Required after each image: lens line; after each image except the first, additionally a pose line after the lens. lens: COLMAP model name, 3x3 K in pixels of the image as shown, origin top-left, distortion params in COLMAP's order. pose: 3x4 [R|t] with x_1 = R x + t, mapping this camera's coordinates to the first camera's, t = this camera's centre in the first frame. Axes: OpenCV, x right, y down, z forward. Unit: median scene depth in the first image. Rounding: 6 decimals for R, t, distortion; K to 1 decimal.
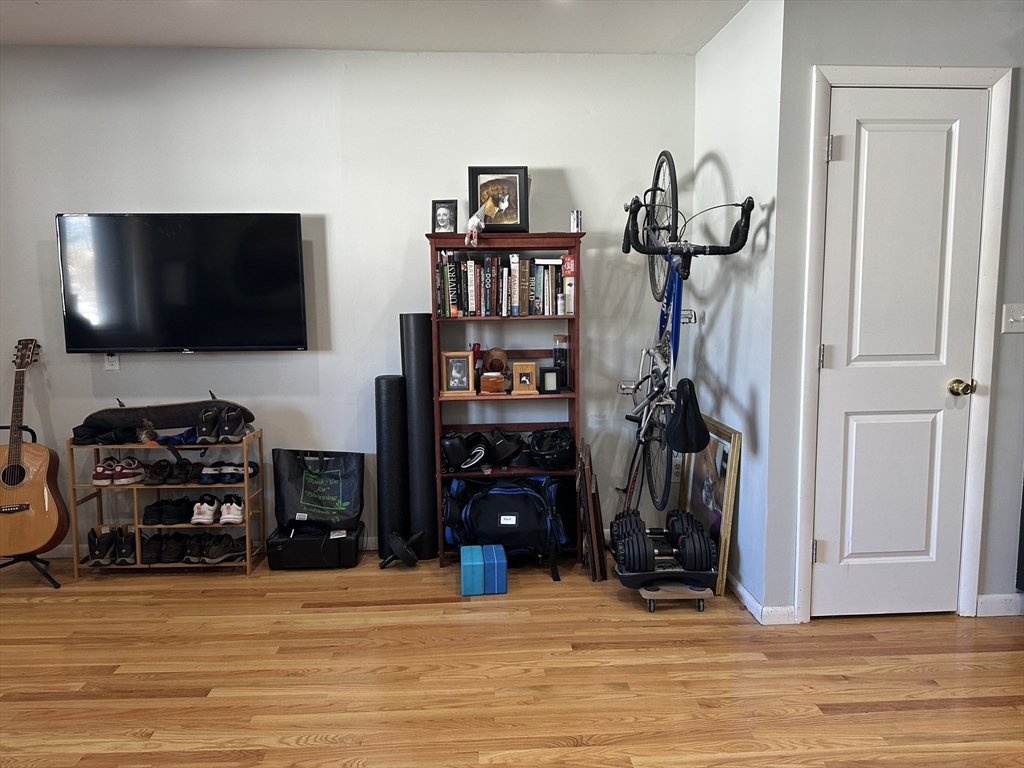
lens RADIAL K [[703.5, 0, 512.0], [0, 703.5, 384.0], [0, 0, 1]] dist [0.081380, -0.110759]
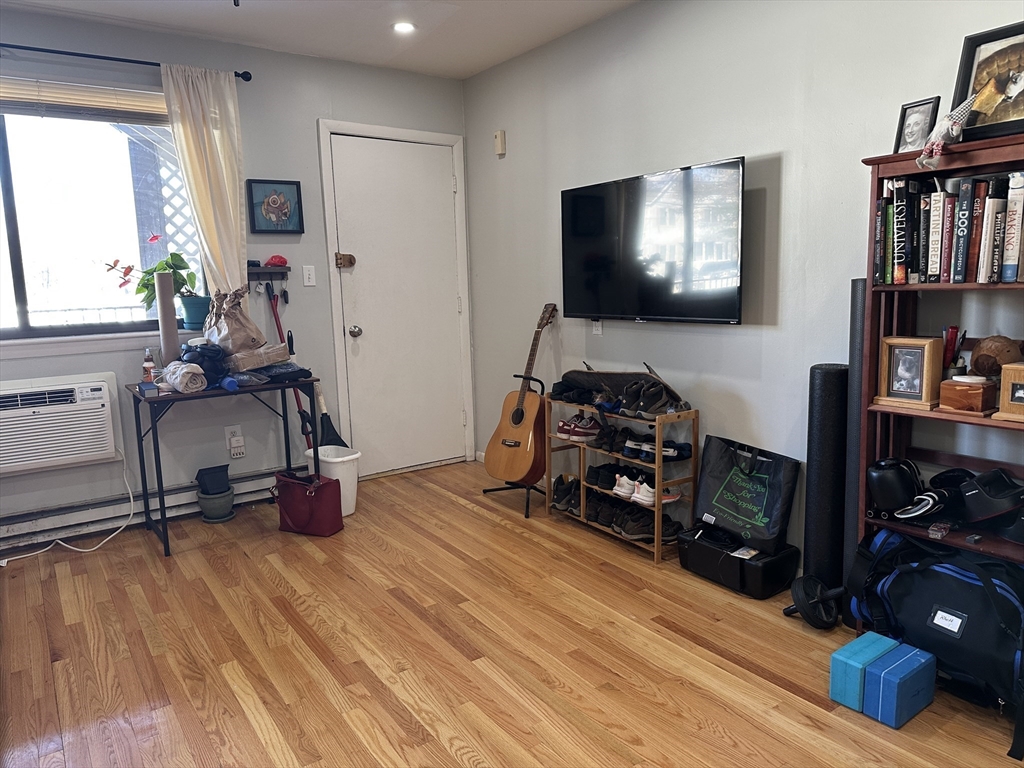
lens RADIAL K [[703.5, 0, 512.0], [0, 703.5, 384.0], [0, 0, 1]] dist [0.081380, -0.110759]
pose [[0.520234, 0.121674, -0.845312, 0.290885], [-0.070994, 0.992534, 0.099174, -0.043613], [0.851068, 0.008418, 0.524988, 0.354887]]
